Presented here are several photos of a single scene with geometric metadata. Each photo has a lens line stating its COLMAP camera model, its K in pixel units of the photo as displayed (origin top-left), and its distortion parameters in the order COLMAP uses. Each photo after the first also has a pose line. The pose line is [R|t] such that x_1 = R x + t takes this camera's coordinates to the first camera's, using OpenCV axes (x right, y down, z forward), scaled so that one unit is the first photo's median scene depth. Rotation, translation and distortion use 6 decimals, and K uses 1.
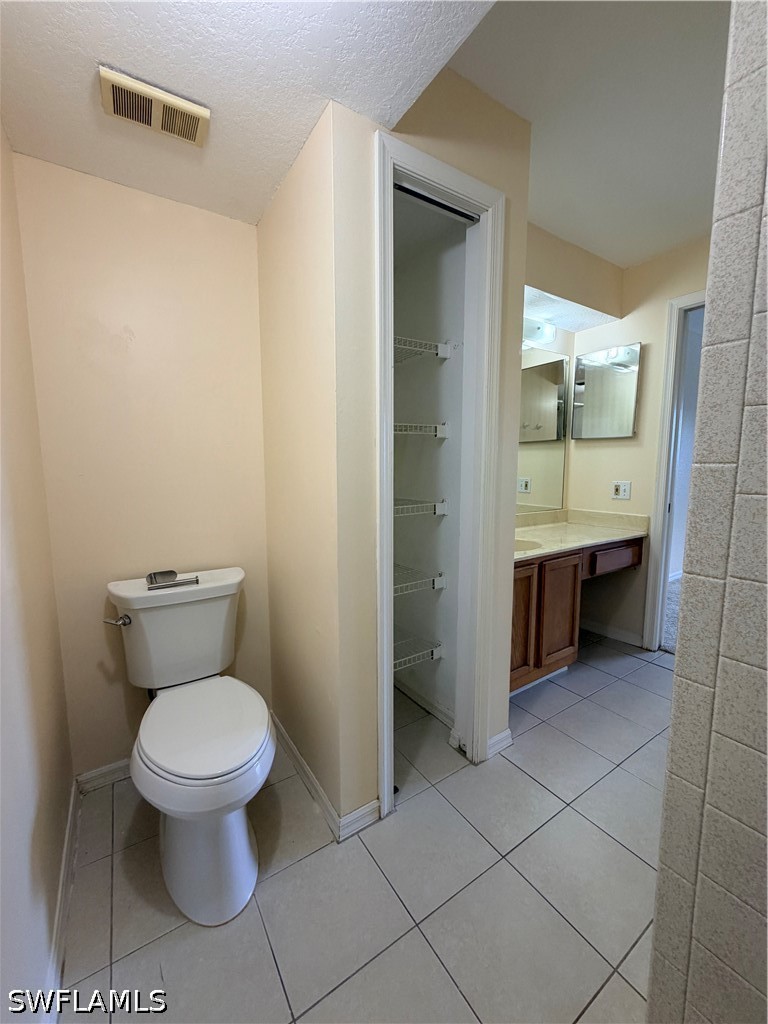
lens RADIAL K [[409.5, 0, 384.8], [0, 409.5, 510.9], [0, 0, 1]] dist [0.003394, -0.000275]
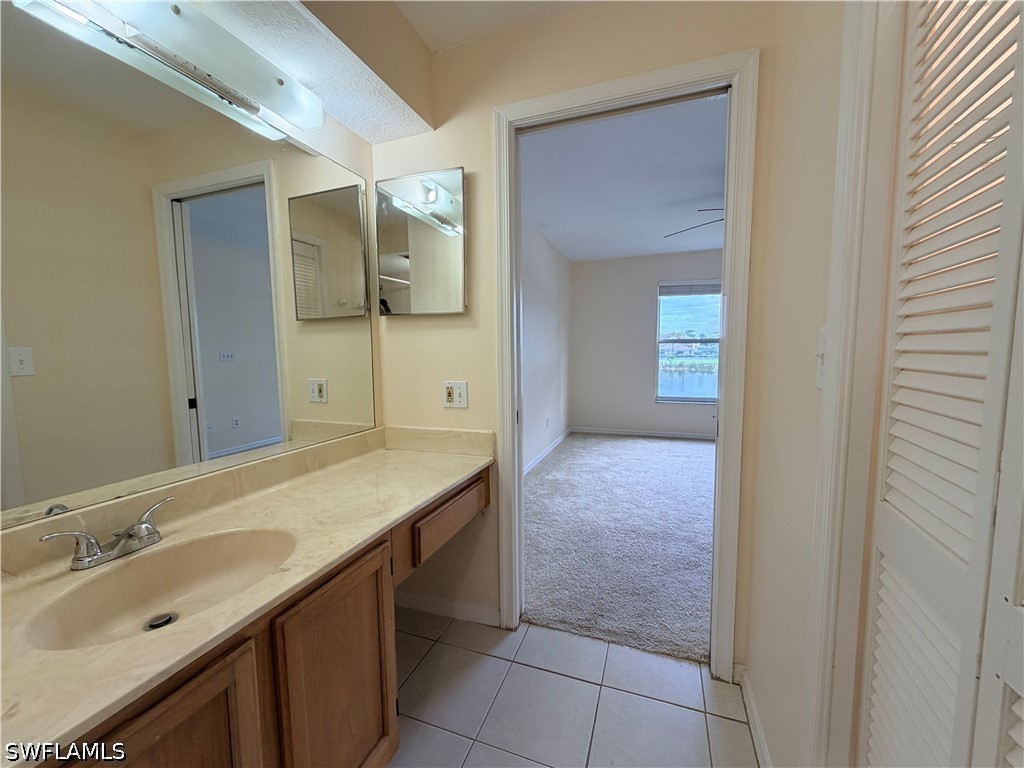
lens RADIAL K [[409.5, 0, 515.0], [0, 409.5, 385.1], [0, 0, 1]] dist [0.003394, -0.000275]
pose [[0.796025, -0.053695, 0.602878, 0.261172], [0.078377, 0.996815, -0.014707, -0.048726], [-0.600168, 0.058959, 0.797698, 0.424074]]
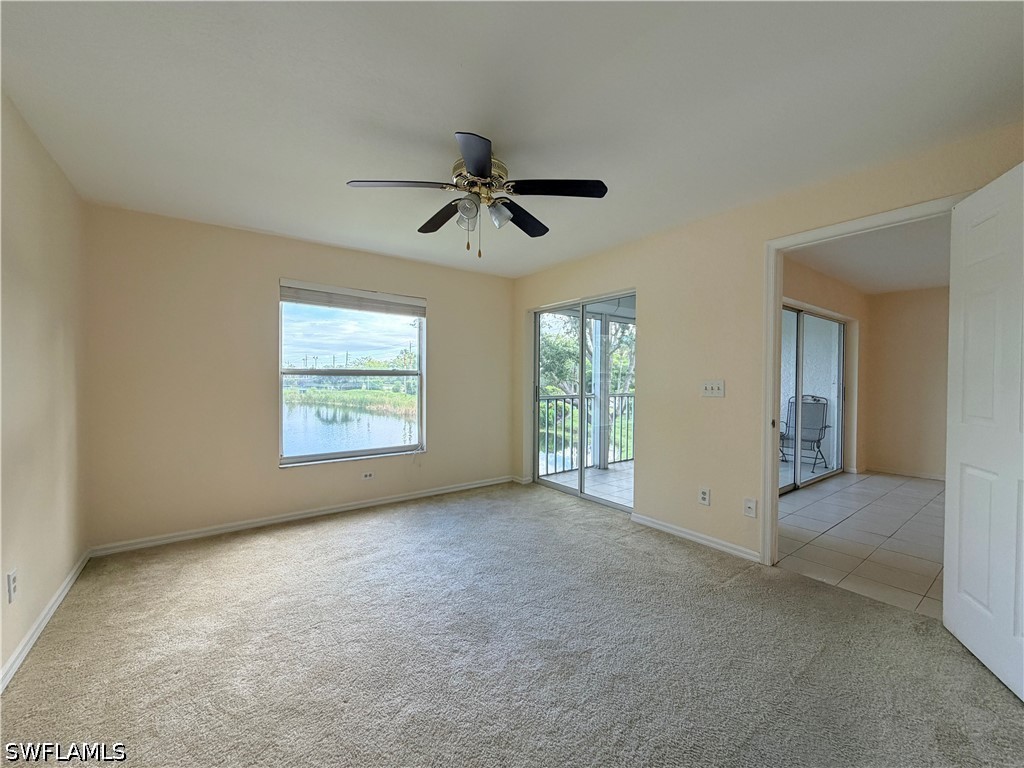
lens RADIAL K [[409.5, 0, 509.2], [0, 409.5, 389.0], [0, 0, 1]] dist [0.003394, -0.000275]
pose [[-0.046465, -0.021134, 0.998696, 0.395147], [0.120582, 0.992347, 0.026610, -0.072513], [-0.991615, 0.121661, -0.043561, 0.573889]]
